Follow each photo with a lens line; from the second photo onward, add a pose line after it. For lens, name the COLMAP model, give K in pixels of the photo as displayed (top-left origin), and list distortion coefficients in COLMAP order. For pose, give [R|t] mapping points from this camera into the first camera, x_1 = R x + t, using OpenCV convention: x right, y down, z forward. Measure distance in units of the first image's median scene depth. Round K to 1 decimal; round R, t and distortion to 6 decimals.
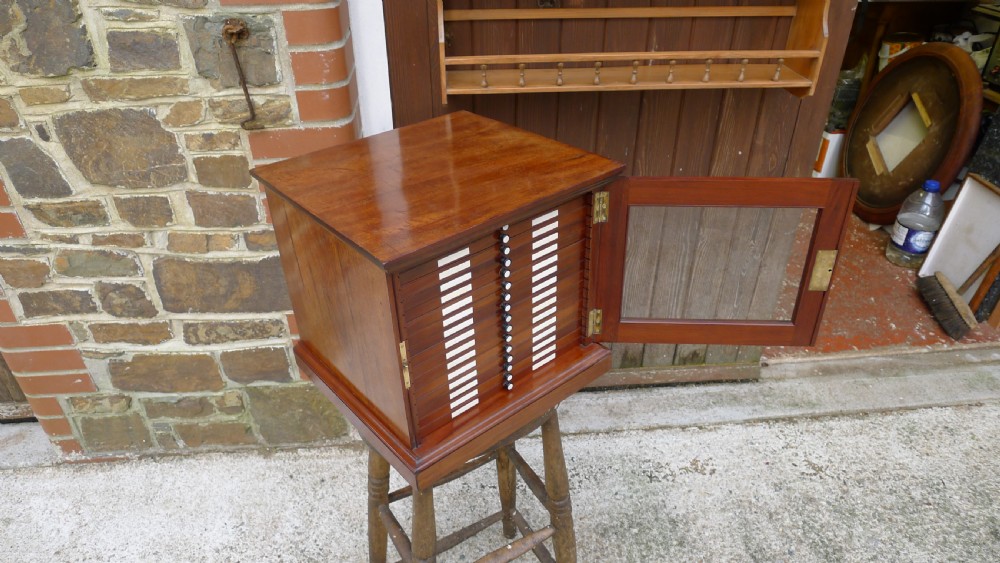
lens RADIAL K [[652.6, 0, 495.1], [0, 652.6, 284.5], [0, 0, 1]] dist [-0.060367, 0.016238]
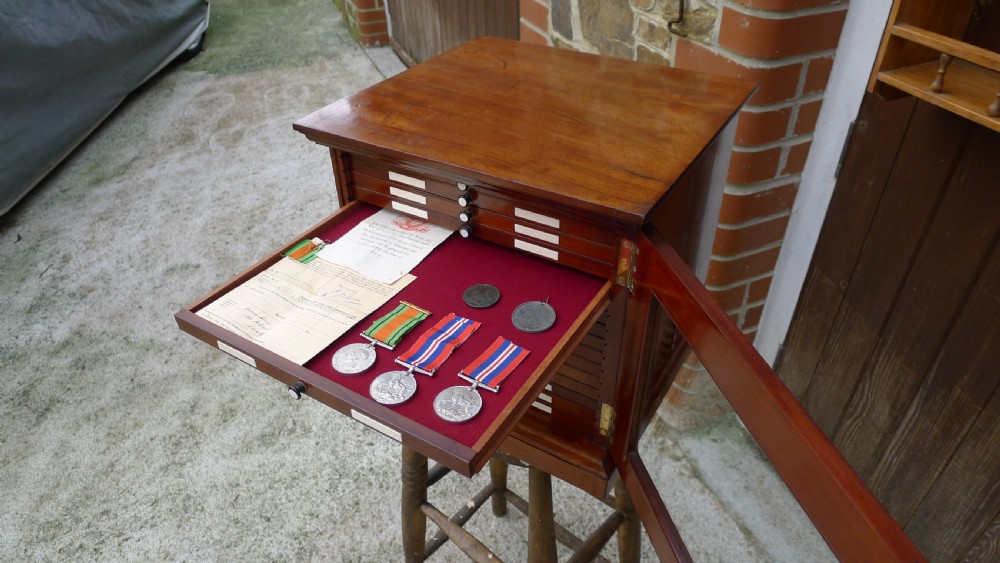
lens RADIAL K [[652.6, 0, 495.3], [0, 652.6, 285.1], [0, 0, 1]] dist [-0.060367, 0.016238]
pose [[0.303034, 0.584206, -0.752911, 0.344117], [-0.496243, 0.771227, 0.398688, -0.165870], [0.813580, 0.252811, 0.523616, 0.340554]]
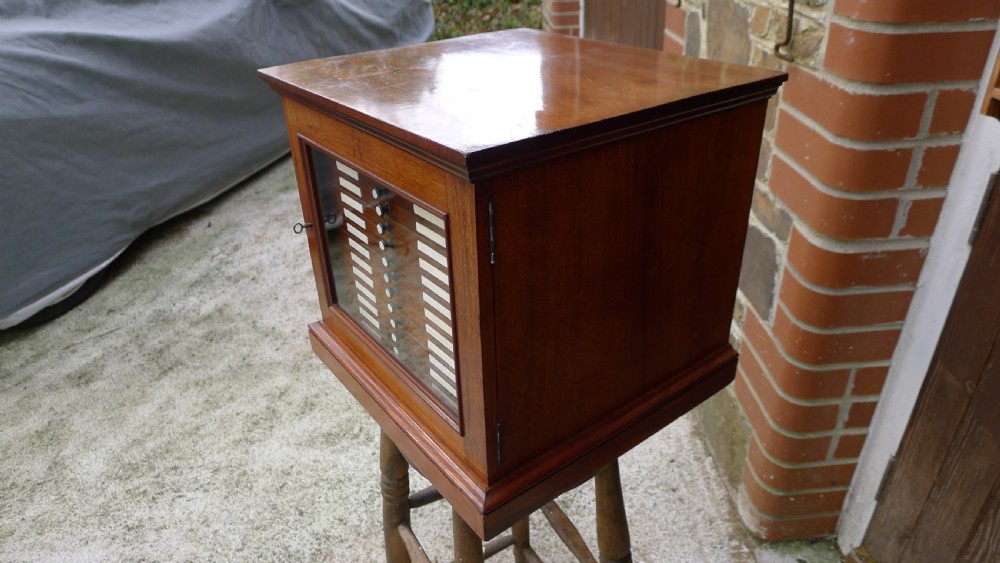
lens RADIAL K [[652.6, 0, 495.9], [0, 652.6, 281.9], [0, 0, 1]] dist [-0.060367, 0.016238]
pose [[-0.037738, 0.519418, -0.853687, 0.352182], [-0.500960, 0.729357, 0.465916, -0.188309], [0.864647, 0.445245, 0.232683, 0.524324]]
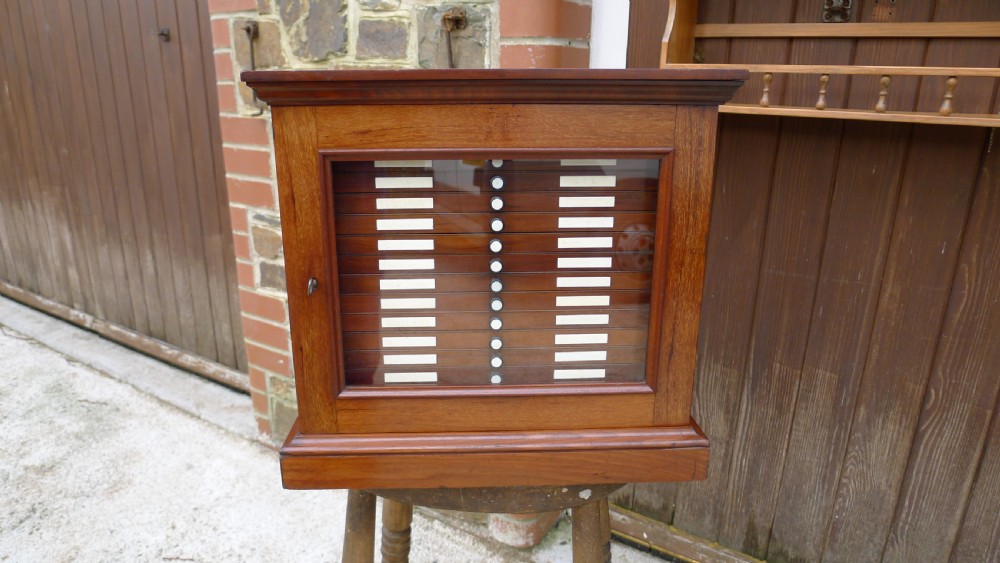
lens RADIAL K [[652.6, 0, 490.9], [0, 652.6, 284.5], [0, 0, 1]] dist [-0.060367, 0.016238]
pose [[0.798502, 0.198717, -0.568249, 0.208884], [-0.342618, 0.926168, -0.157565, 0.085303], [0.494983, 0.320508, 0.807630, 0.273498]]
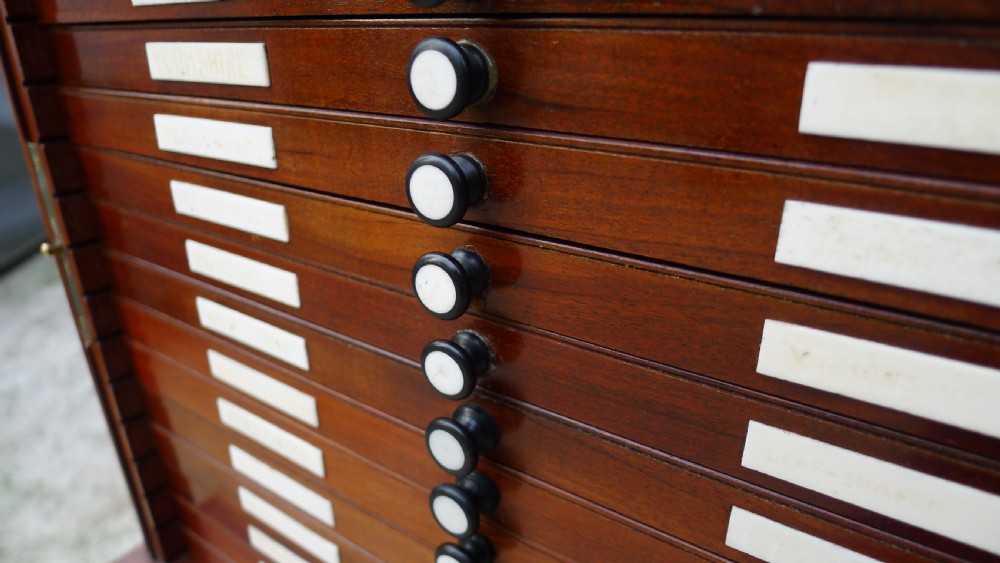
lens RADIAL K [[652.6, 0, 482.0], [0, 652.6, 283.2], [0, 0, 1]] dist [-0.060367, 0.016238]
pose [[0.251049, 0.411217, -0.876285, 0.074644], [-0.499363, 0.830532, 0.246683, -0.009491], [0.829223, 0.375655, 0.413851, 0.521744]]
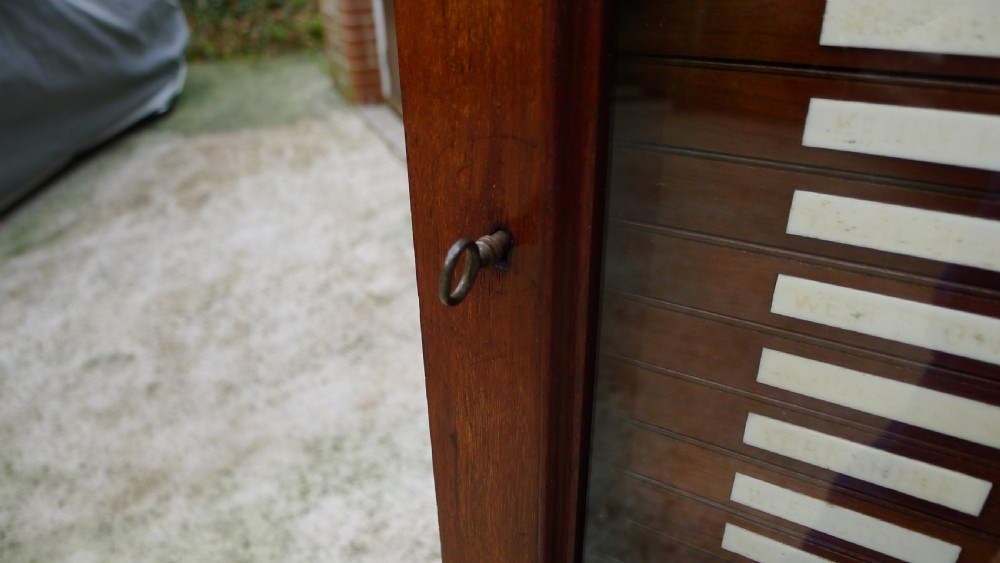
lens RADIAL K [[652.6, 0, 494.8], [0, 652.6, 281.0], [0, 0, 1]] dist [-0.060367, 0.016238]
pose [[0.333113, 0.462018, -0.821934, 0.014169], [-0.490603, 0.829354, 0.267358, 0.044454], [0.805198, 0.314183, 0.502936, 0.459343]]
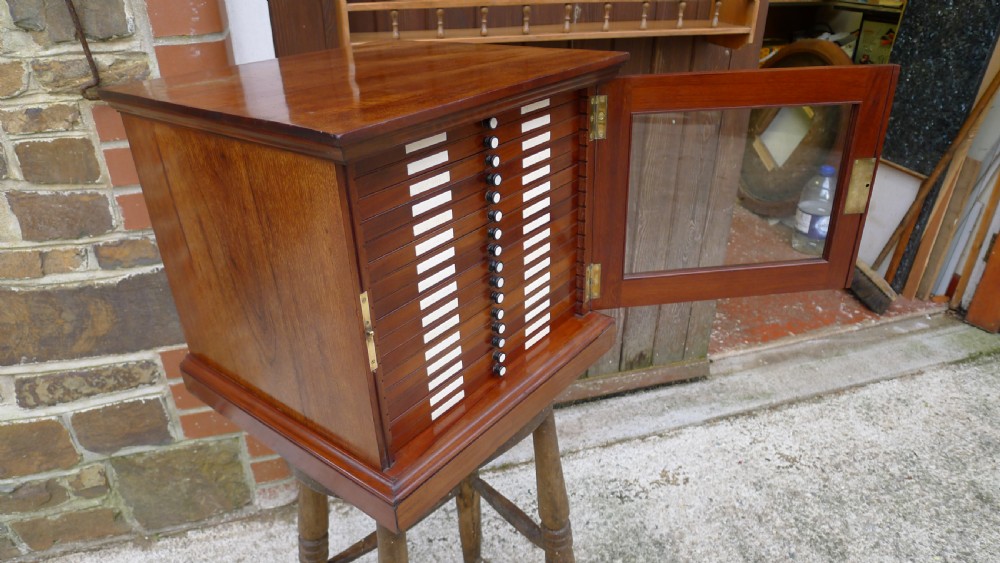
lens RADIAL K [[652.6, 0, 493.5], [0, 652.6, 284.9], [0, 0, 1]] dist [-0.060367, 0.016238]
pose [[0.977434, -0.097296, 0.187500, -0.067607], [0.113911, 0.990269, -0.079949, 0.071909], [-0.177897, 0.099503, 0.979005, 0.169536]]
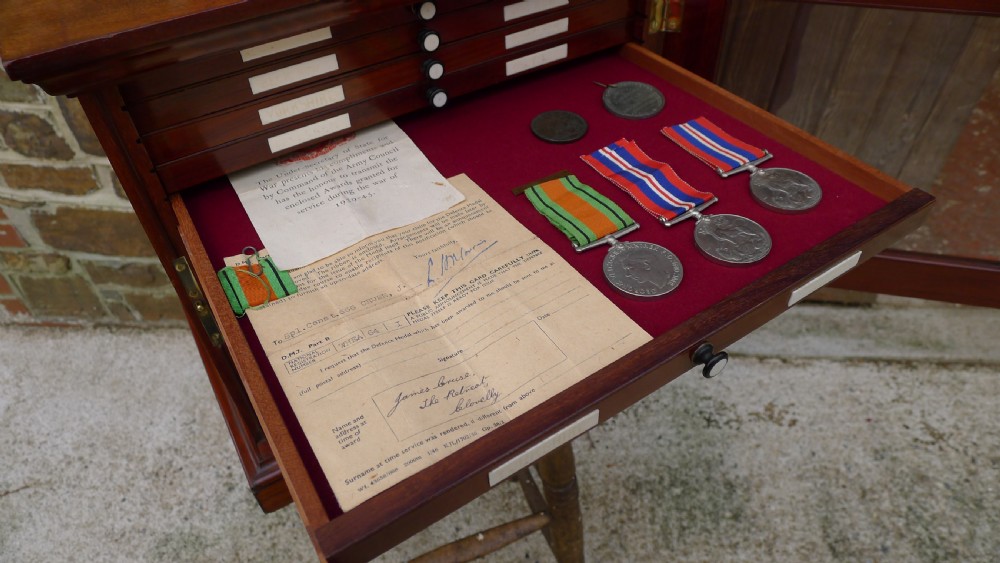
lens RADIAL K [[652.6, 0, 497.7], [0, 652.6, 281.9], [0, 0, 1]] dist [-0.060367, 0.016238]
pose [[0.989814, 0.097367, -0.103866, 0.063135], [-0.074005, 0.975139, 0.208872, -0.003482], [0.121620, -0.199058, 0.972412, 0.285415]]
